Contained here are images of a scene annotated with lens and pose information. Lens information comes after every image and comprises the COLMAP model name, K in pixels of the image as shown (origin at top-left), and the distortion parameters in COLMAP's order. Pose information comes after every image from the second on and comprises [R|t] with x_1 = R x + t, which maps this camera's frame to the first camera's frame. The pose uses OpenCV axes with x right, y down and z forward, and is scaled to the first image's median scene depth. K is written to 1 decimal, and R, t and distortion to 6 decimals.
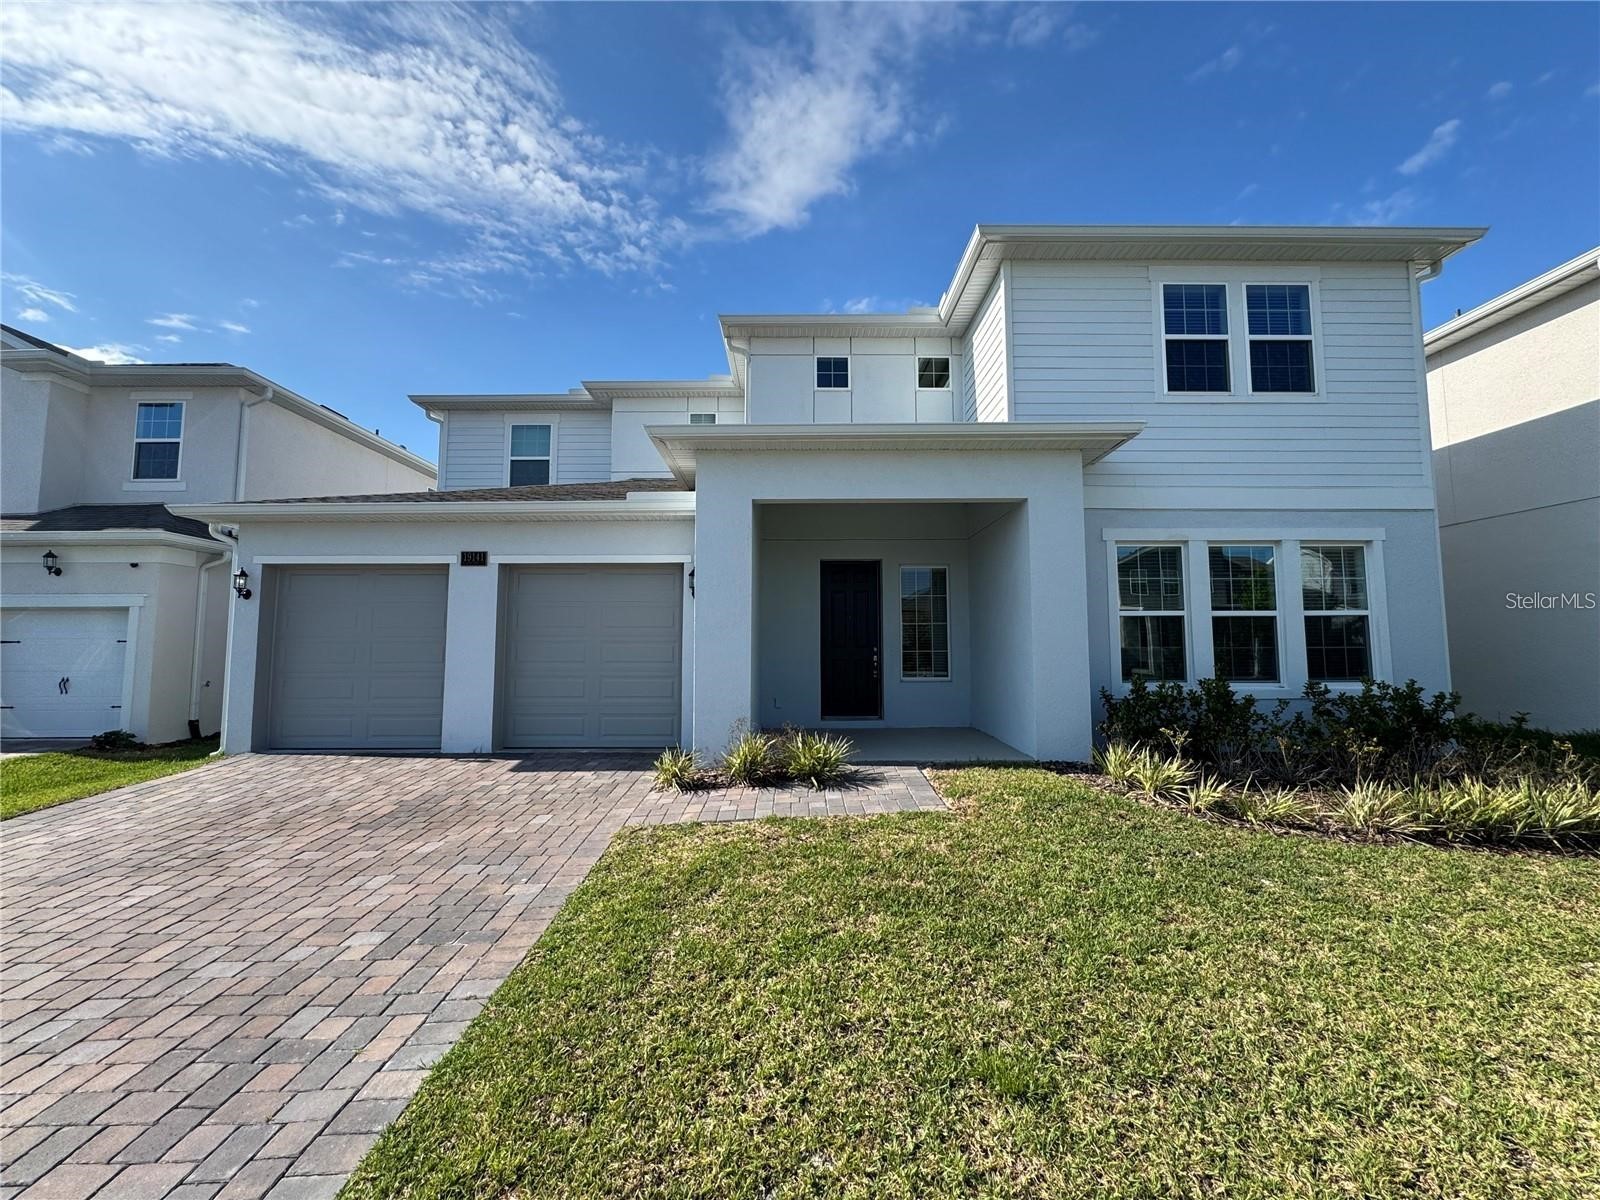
lens RADIAL K [[637.0, 0, 800.0], [0, 637.0, 600.0], [0, 0, 1]] dist [-0.002039, 0.000173]
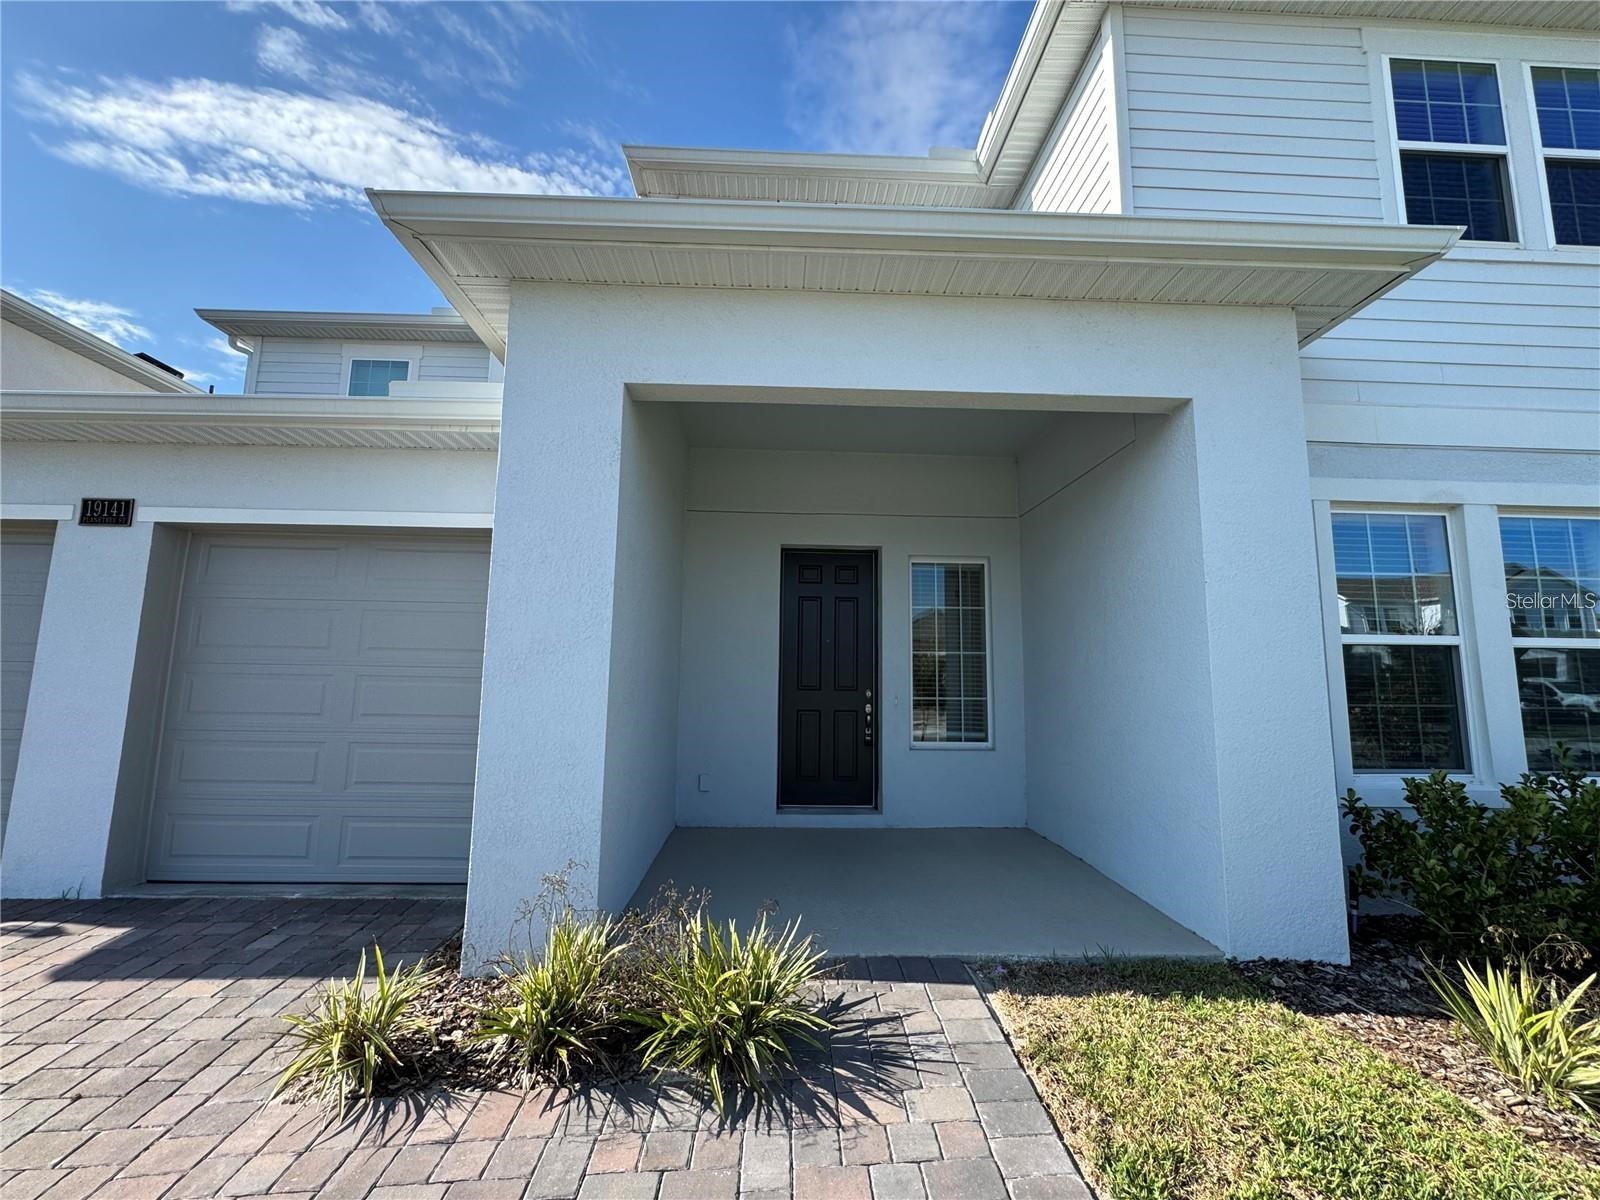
lens RADIAL K [[637.0, 0, 800.0], [0, 637.0, 600.0], [0, 0, 1]] dist [-0.002039, 0.000173]
pose [[0.999360, 0.019404, 0.030065, 0.039932], [-0.018036, 0.998819, -0.045122, 0.020286], [-0.030905, 0.044551, 0.998529, 0.475116]]
